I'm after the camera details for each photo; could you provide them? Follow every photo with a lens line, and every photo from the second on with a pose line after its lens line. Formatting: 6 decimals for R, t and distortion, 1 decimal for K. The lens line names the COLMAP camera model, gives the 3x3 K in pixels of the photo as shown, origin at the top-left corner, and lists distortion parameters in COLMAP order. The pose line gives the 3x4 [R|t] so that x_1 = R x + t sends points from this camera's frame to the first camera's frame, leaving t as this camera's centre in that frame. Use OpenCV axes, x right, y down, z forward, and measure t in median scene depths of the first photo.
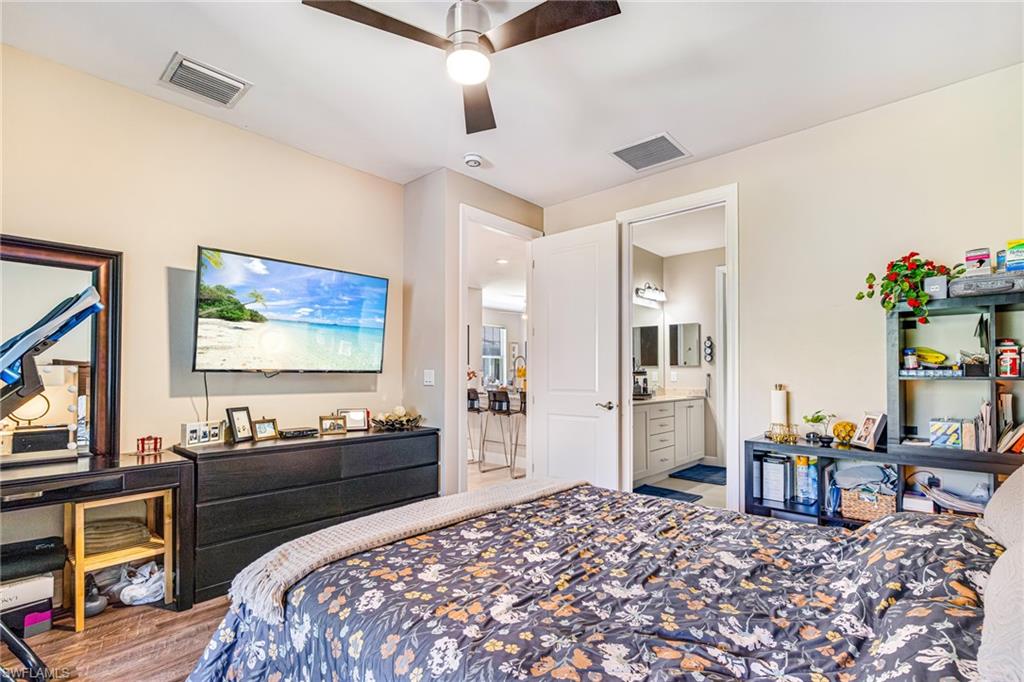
lens RADIAL K [[475.6, 0, 510.4], [0, 475.6, 367.4], [0, 0, 1]] dist [0.000483, 0.000046]
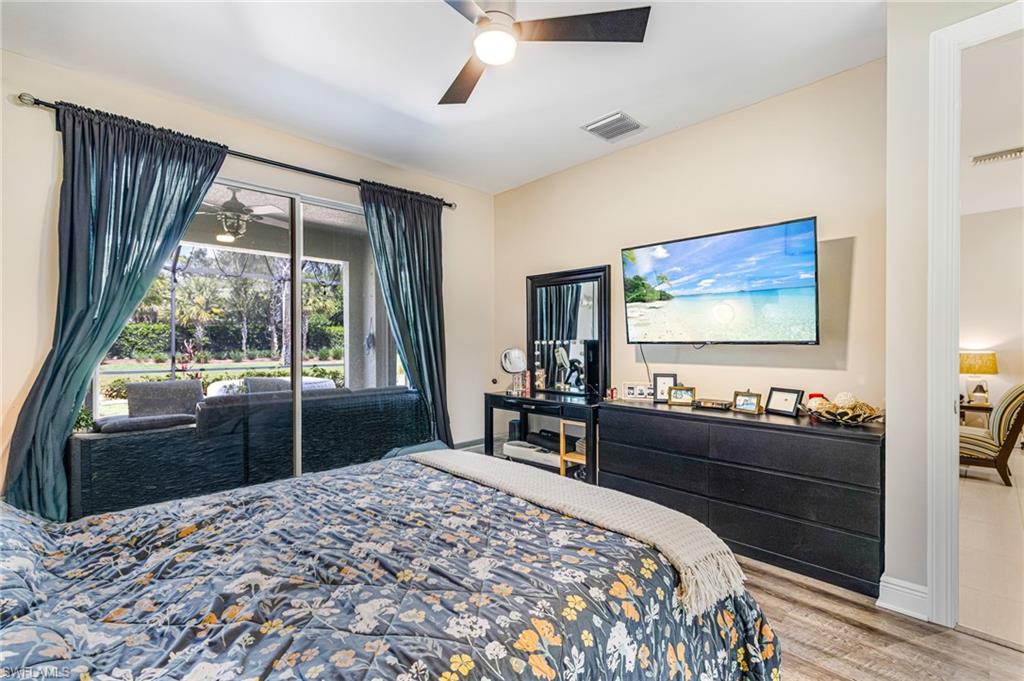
lens RADIAL K [[447.1, 0, 515.9], [0, 447.1, 342.4], [0, 0, 1]] dist [0.000526, -0.000126]
pose [[-0.050373, 0.000313, -0.998730, 0.575814], [0.014388, 0.999896, -0.000412, 0.001294], [0.998627, -0.014390, -0.050373, 0.712559]]
